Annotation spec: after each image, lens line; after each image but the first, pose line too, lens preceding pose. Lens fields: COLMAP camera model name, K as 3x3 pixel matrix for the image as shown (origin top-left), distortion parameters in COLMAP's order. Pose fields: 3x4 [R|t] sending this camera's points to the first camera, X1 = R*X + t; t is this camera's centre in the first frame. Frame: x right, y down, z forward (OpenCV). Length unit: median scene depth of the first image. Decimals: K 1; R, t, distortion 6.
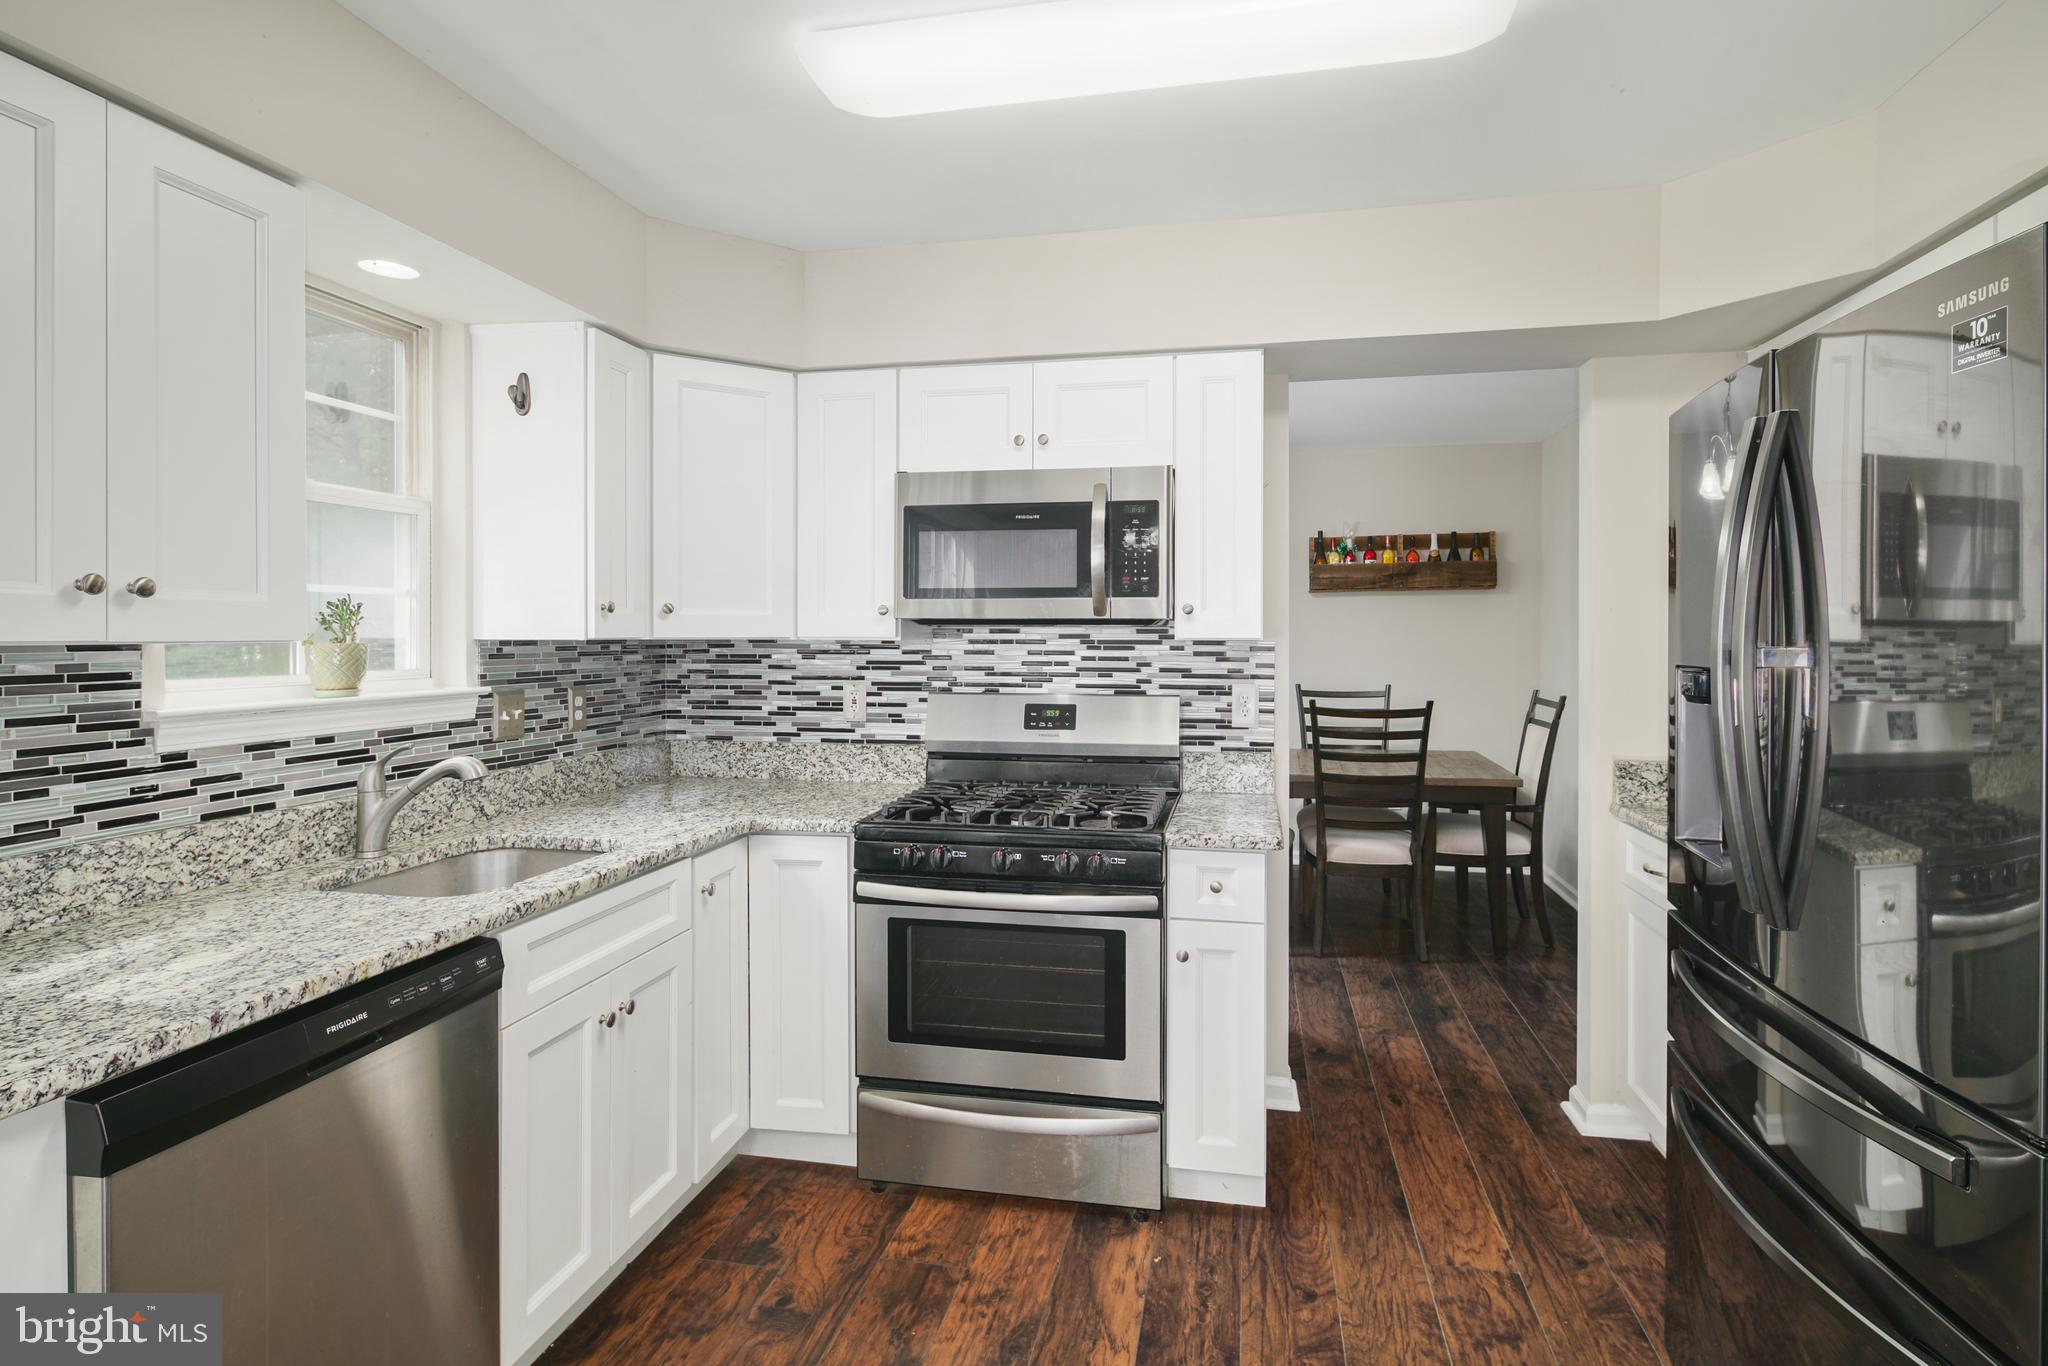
lens RADIAL K [[1009.8, 0, 1053.9], [0, 1009.8, 641.5], [0, 0, 1]] dist [0.009118, -0.009309]
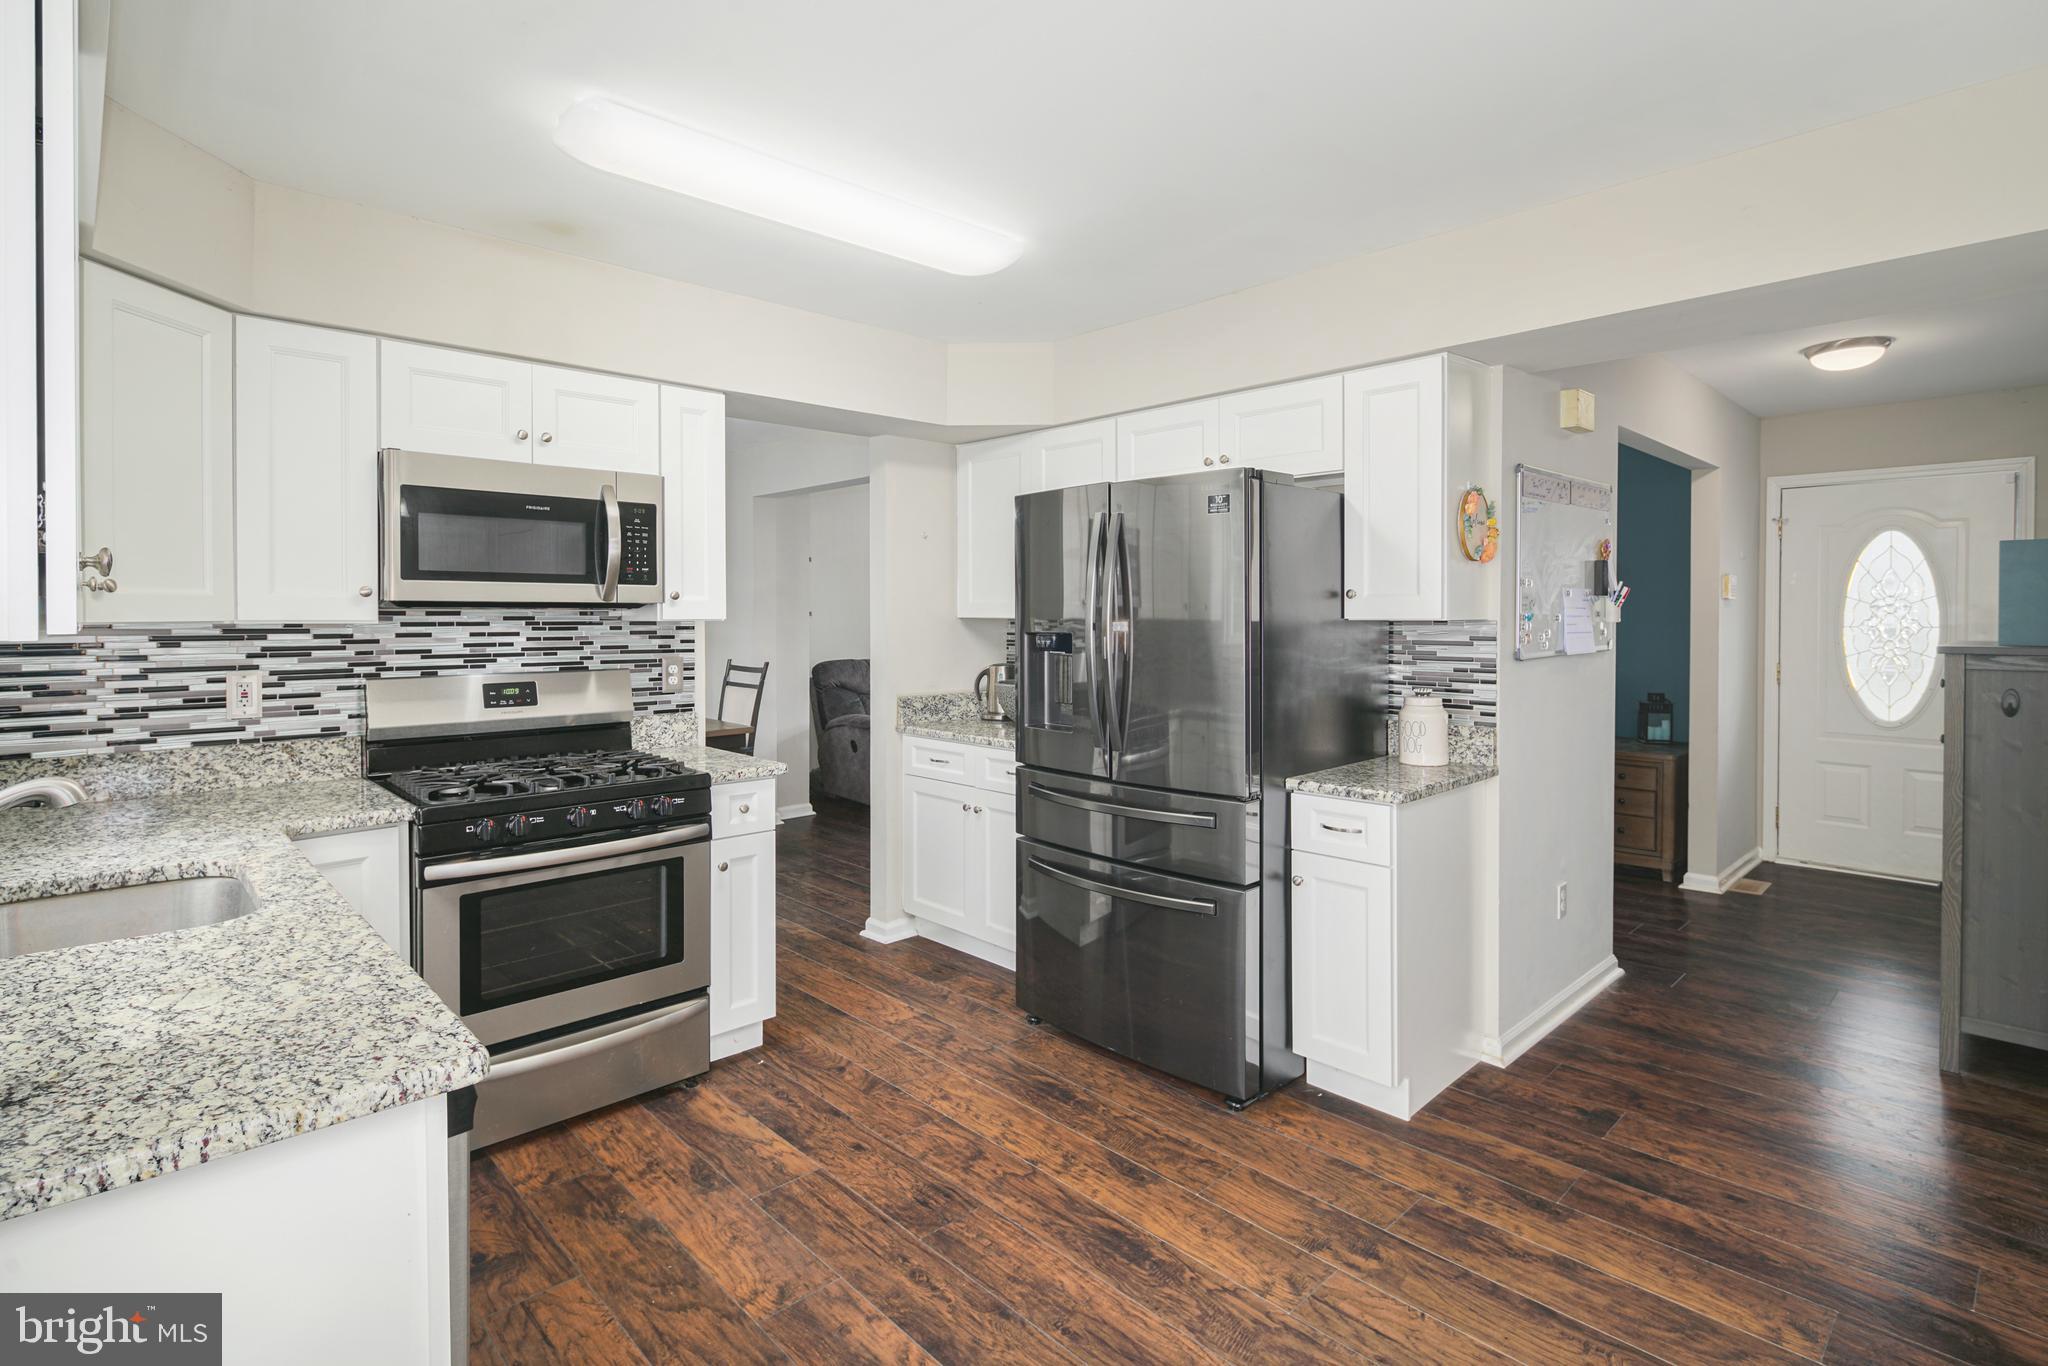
lens RADIAL K [[995.1, 0, 998.9], [0, 995.1, 626.4], [0, 0, 1]] dist [0.004074, -0.006535]
pose [[0.592740, -0.010955, 0.805320, -0.600475], [0.007618, 0.999939, 0.007996, -0.001381], [-0.805358, 0.001396, 0.592787, -0.028803]]
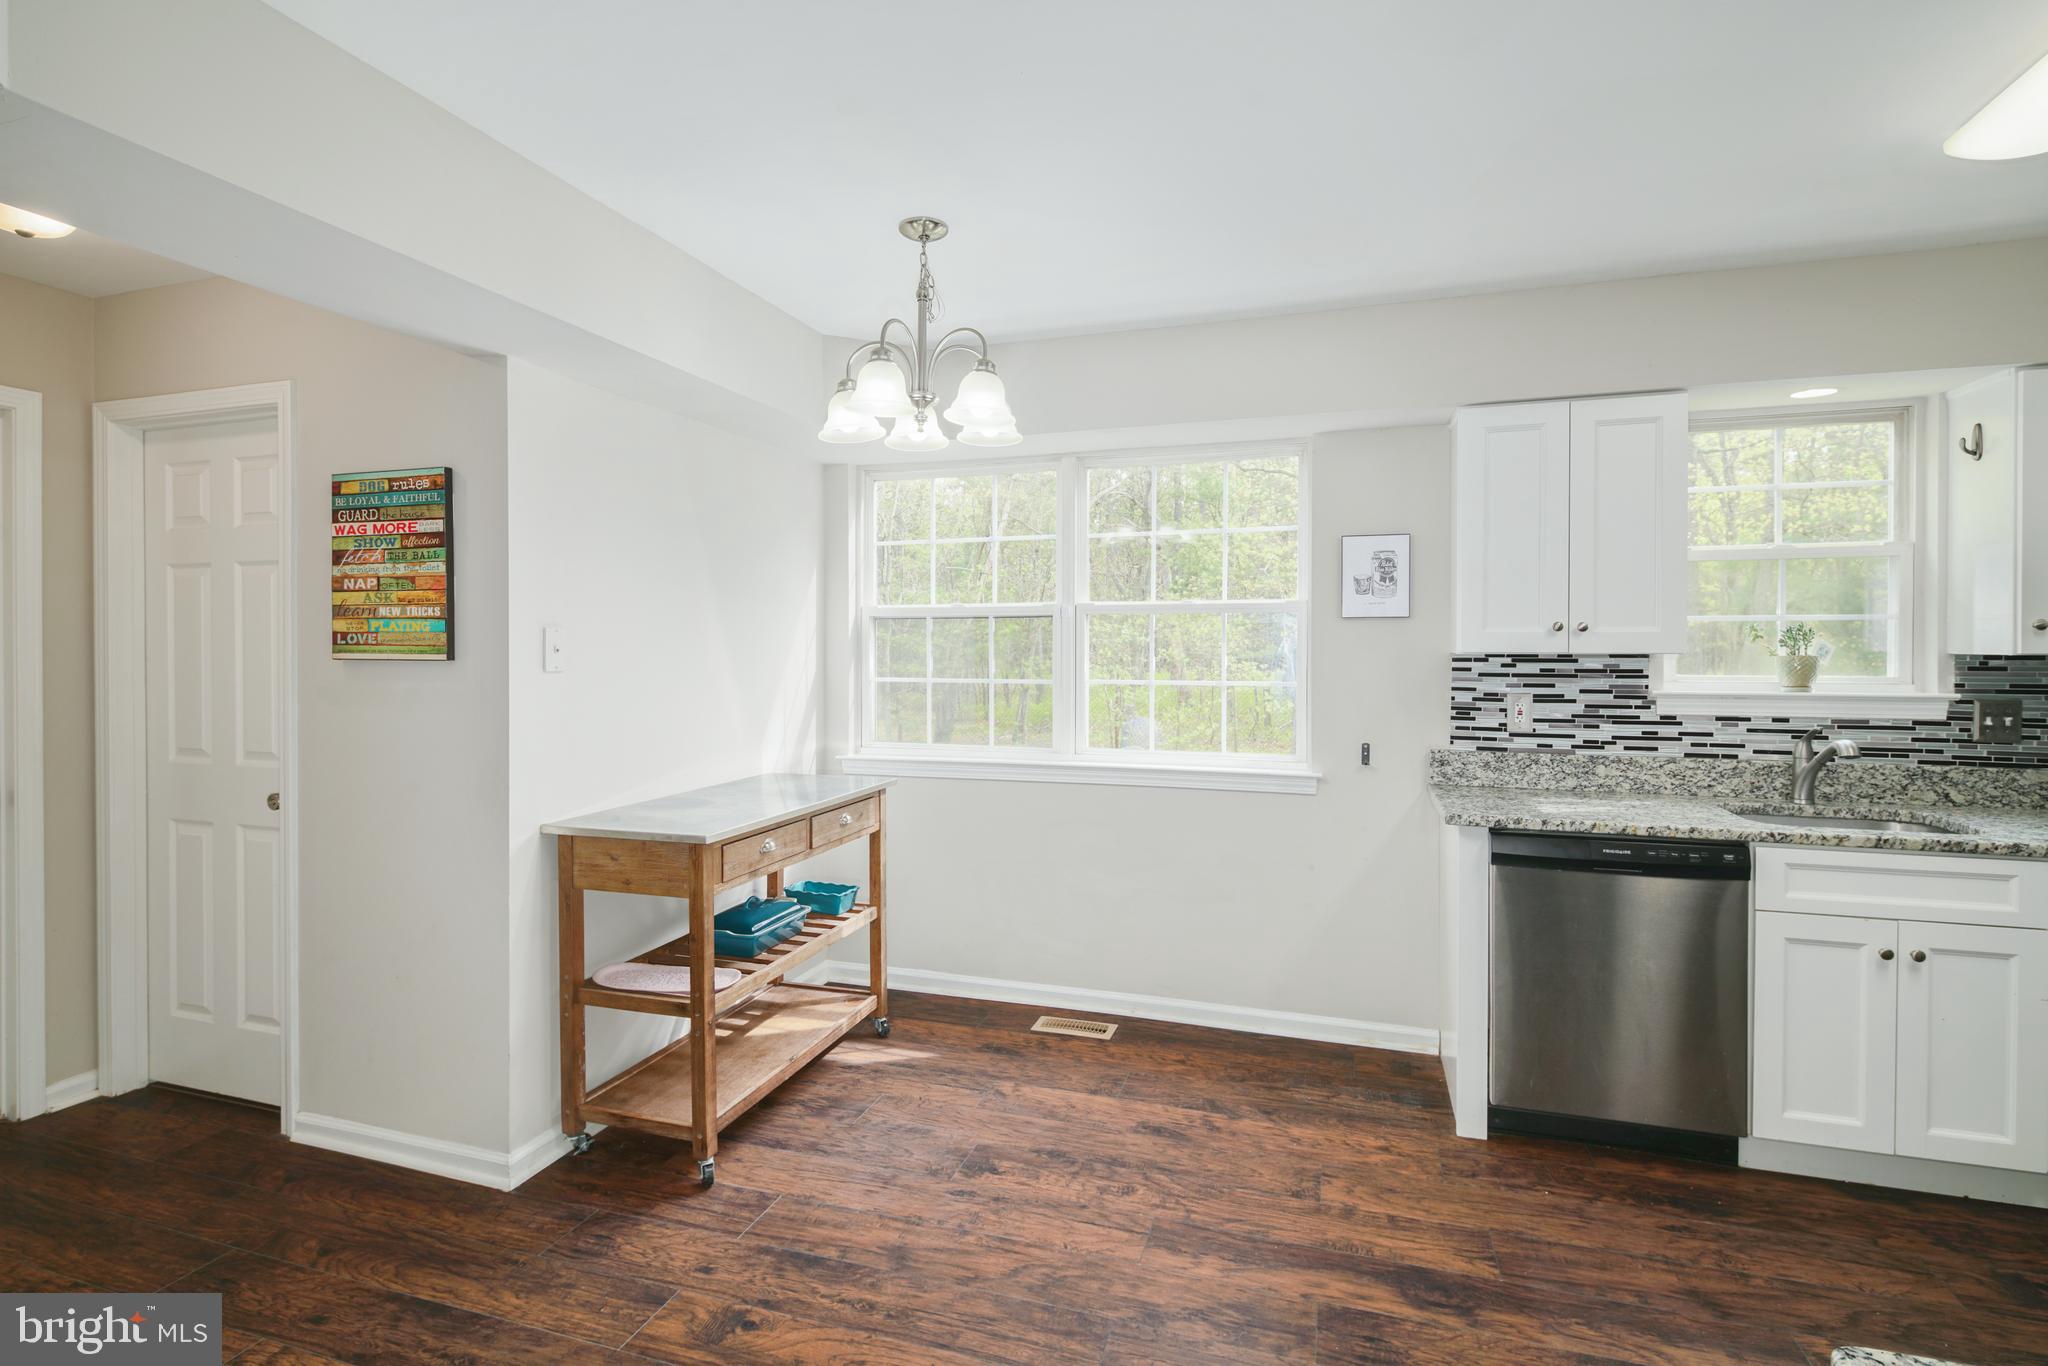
lens RADIAL K [[999.4, 0, 1026.7], [0, 999.4, 654.4], [0, 0, 1]] dist [-0.001387, -0.001259]
pose [[-0.126566, 0.008041, -0.991926, 0.694066], [-0.007546, 0.999930, 0.009068, -0.003567], [0.991930, 0.008633, -0.126496, 0.065871]]
